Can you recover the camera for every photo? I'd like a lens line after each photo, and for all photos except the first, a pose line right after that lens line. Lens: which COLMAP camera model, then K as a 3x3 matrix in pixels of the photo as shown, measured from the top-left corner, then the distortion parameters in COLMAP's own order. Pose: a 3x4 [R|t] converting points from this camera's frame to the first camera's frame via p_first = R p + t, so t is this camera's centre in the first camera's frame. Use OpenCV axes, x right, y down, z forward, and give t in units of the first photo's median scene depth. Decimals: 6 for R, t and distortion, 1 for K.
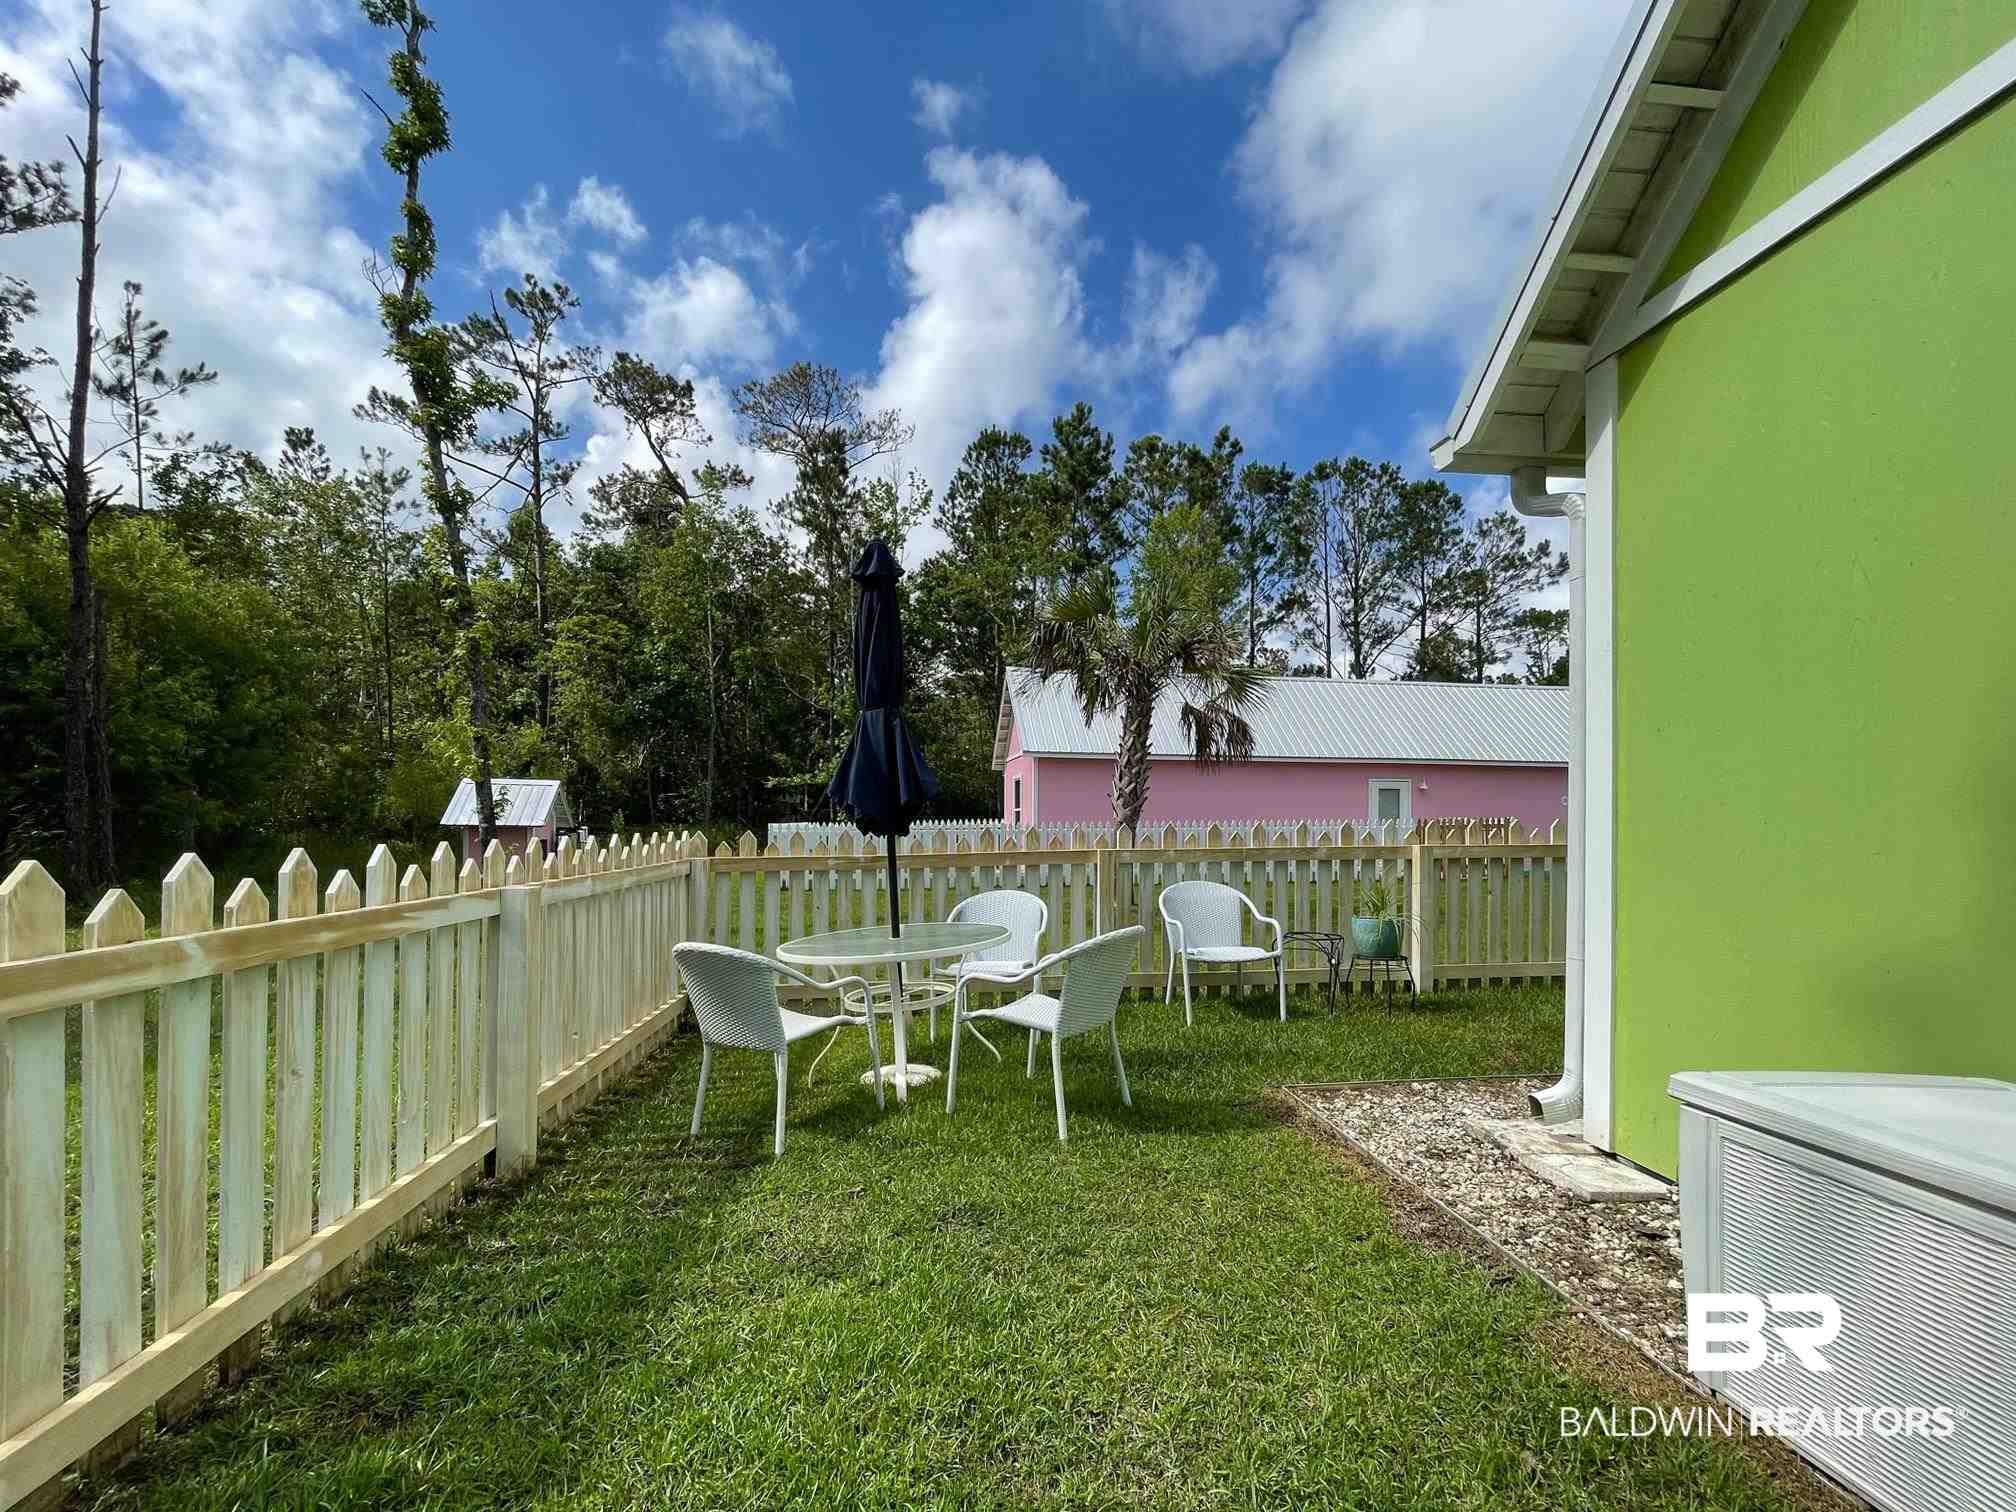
lens RADIAL K [[819.5, 0, 975.2], [0, 819.5, 819.9], [0, 0, 1]] dist [0.000714, 0.001976]
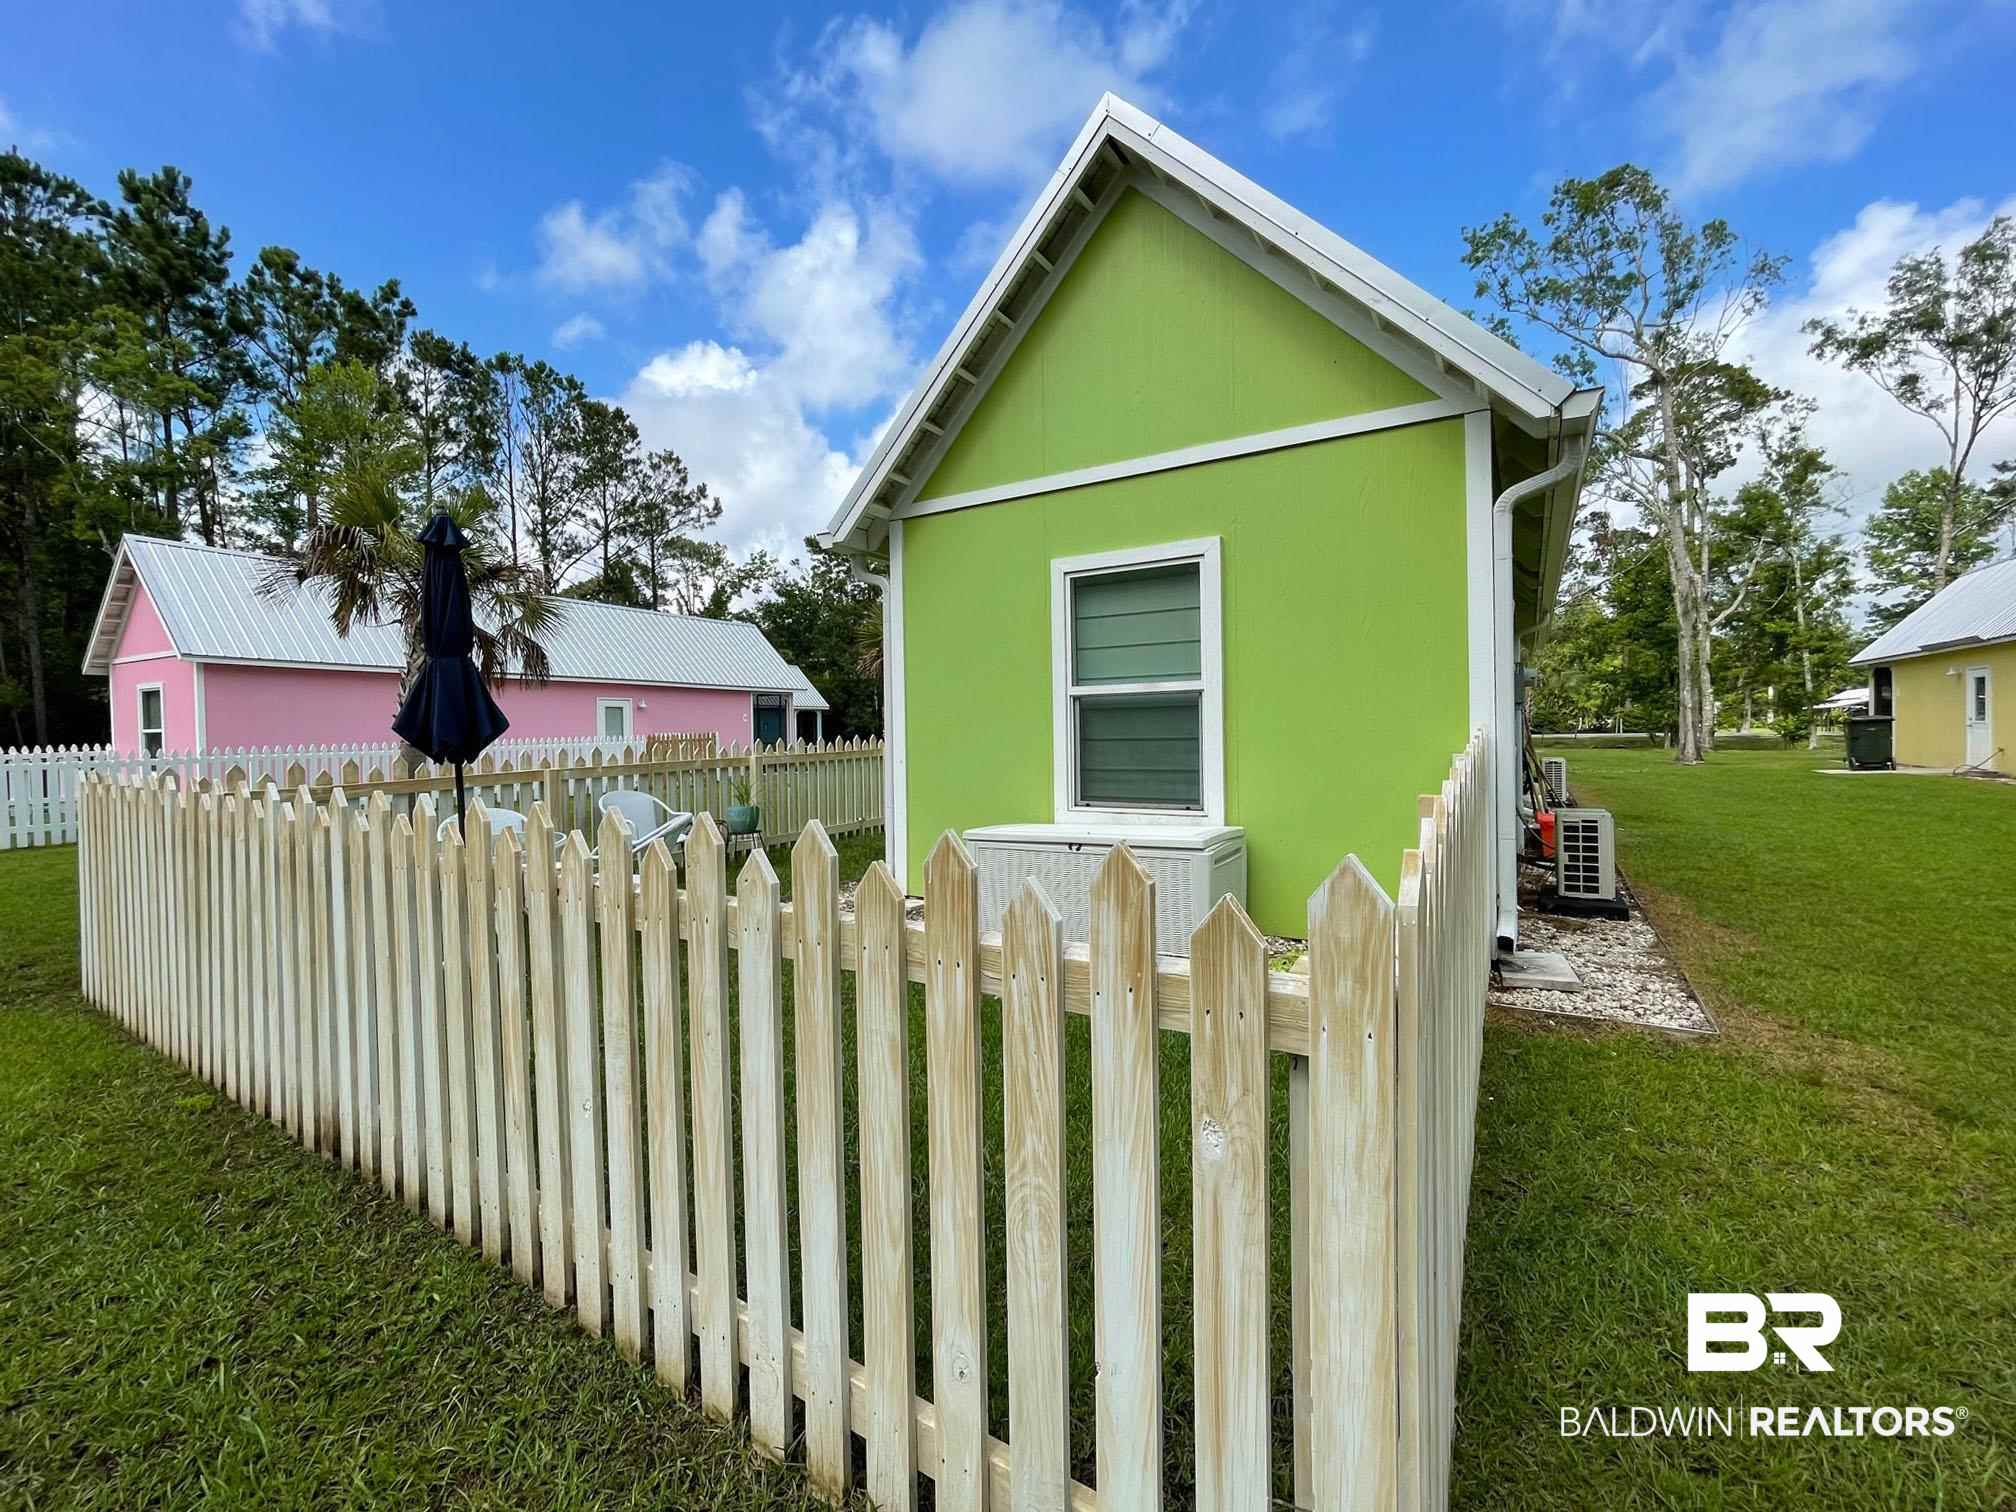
lens RADIAL K [[819.5, 0, 1008.9], [0, 819.5, 754.0], [0, 0, 1]] dist [0.000714, 0.001976]
pose [[0.578543, -0.032582, 0.815001, -0.201340], [0.014081, 0.999452, 0.029961, -0.005352], [-0.815531, -0.005858, 0.578684, -0.113186]]
